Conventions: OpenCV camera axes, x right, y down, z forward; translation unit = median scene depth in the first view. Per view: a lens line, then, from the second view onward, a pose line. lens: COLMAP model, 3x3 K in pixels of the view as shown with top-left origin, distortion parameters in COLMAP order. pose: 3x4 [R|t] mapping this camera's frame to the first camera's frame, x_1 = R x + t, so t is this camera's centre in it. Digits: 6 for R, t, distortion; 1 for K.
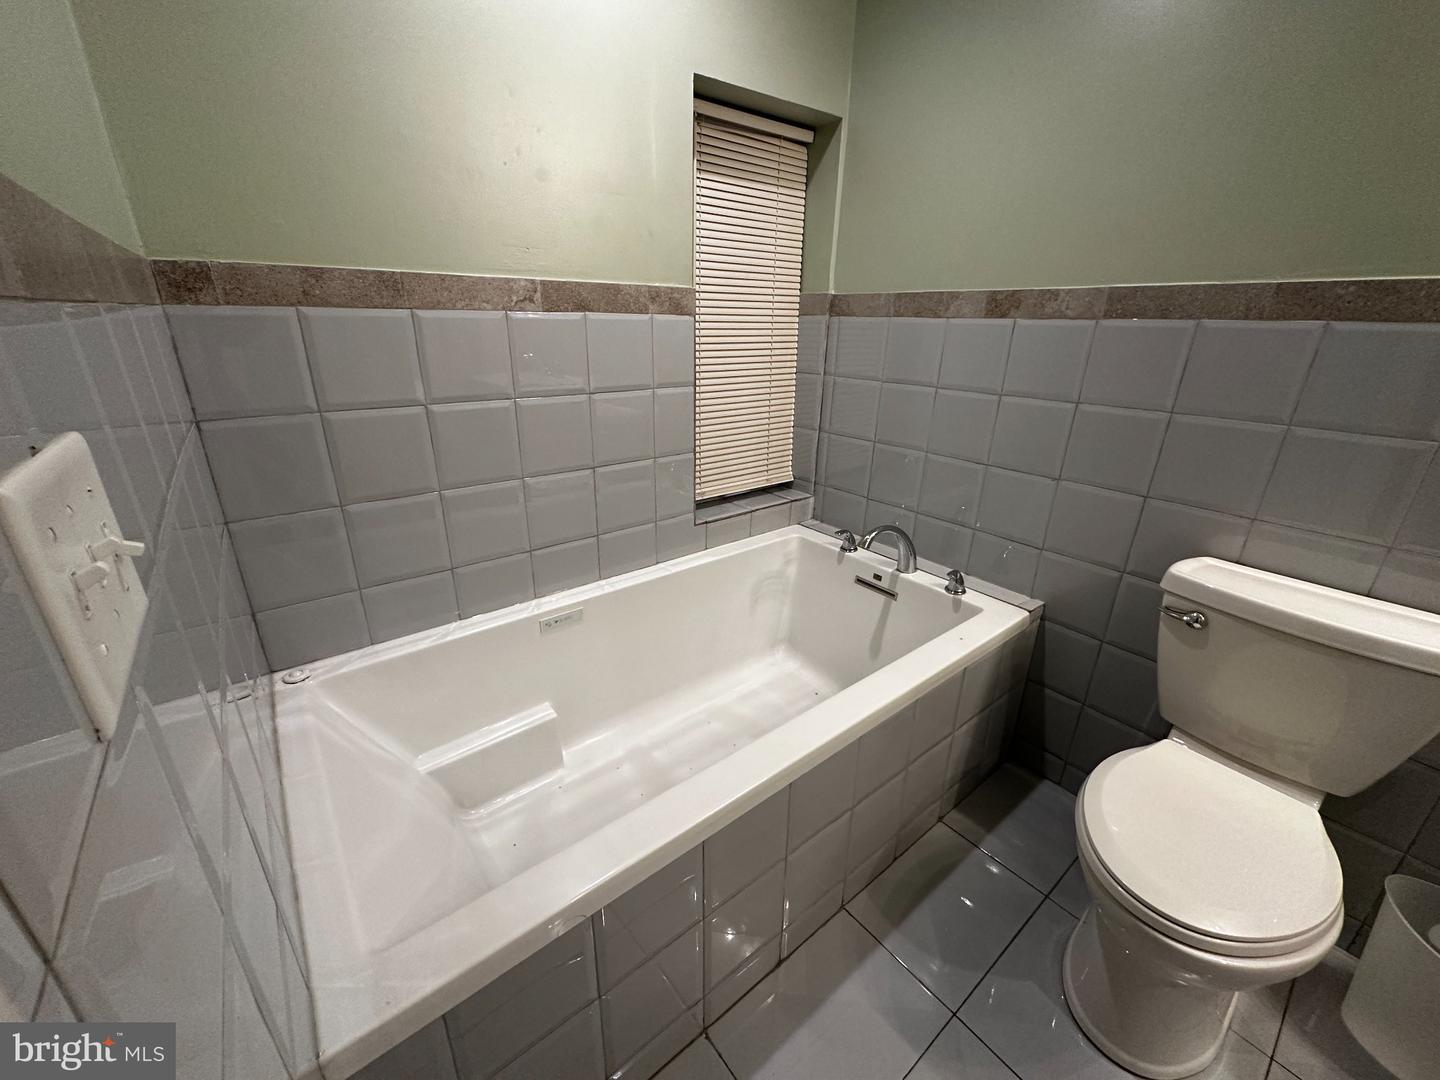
lens RADIAL K [[580.1, 0, 720.0], [0, 580.1, 540.0], [0, 0, 1]] dist [-0.000347, 0.000066]
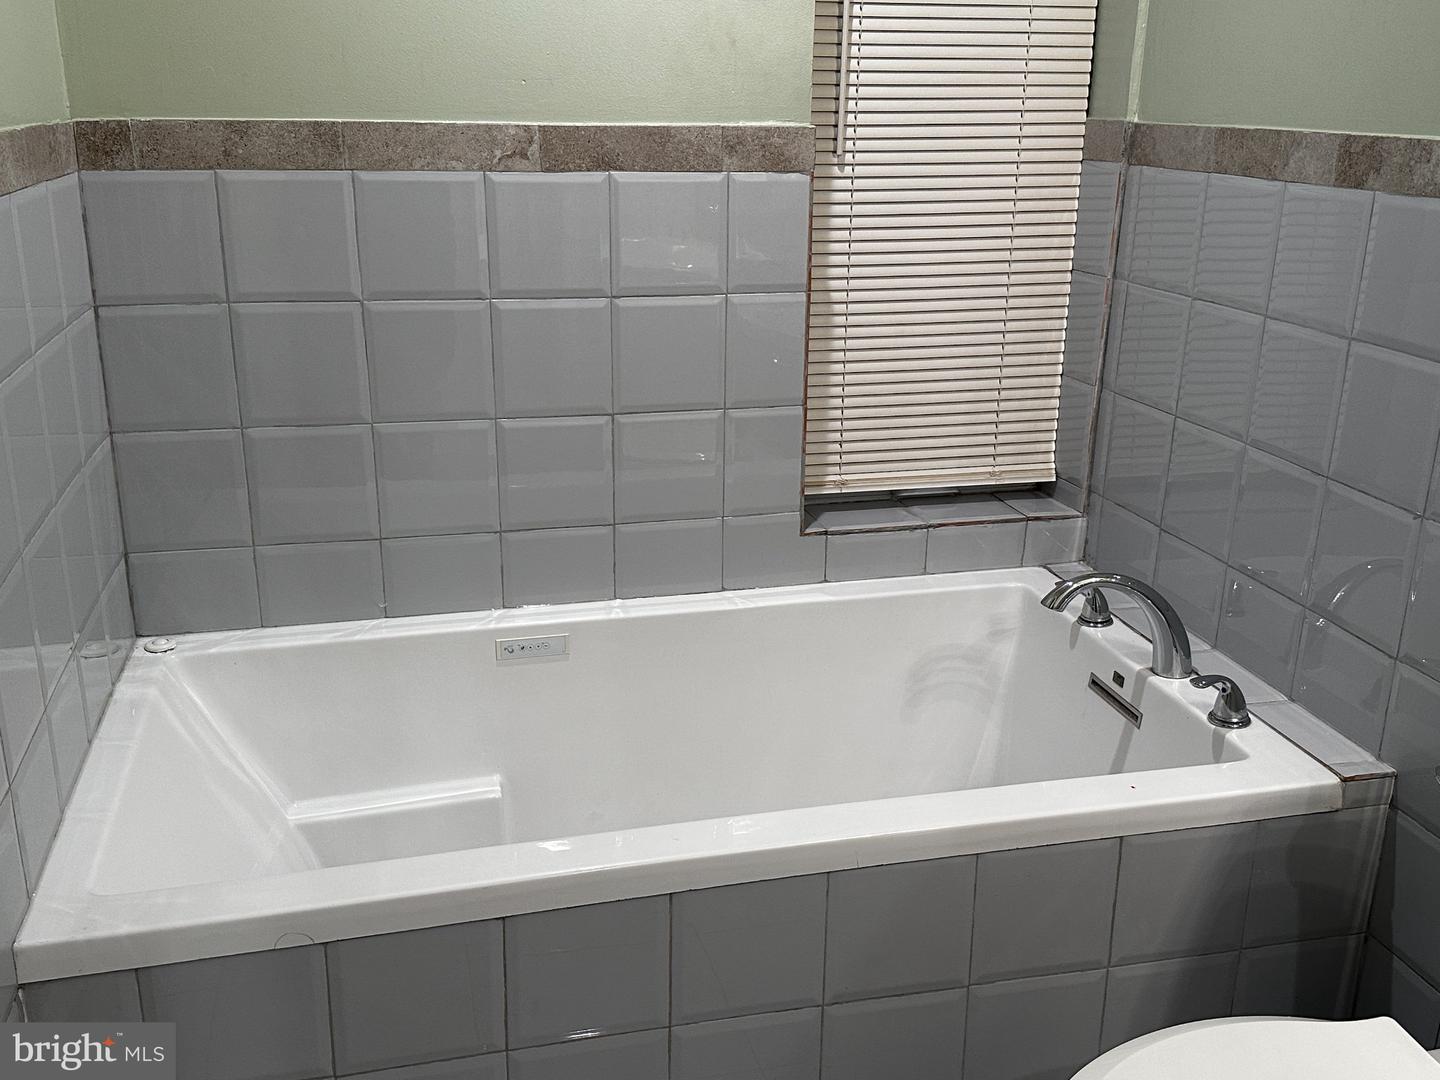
lens RADIAL K [[1383.2, 0, 722.1], [0, 1383.2, 549.6], [0, 0, 1]] dist [0.174562, -0.355001]
pose [[0.907616, 0.126475, -0.400297, 0.505155], [-0.146640, 0.988988, -0.020011, 0.032322], [0.393358, 0.076861, 0.916167, -0.311235]]
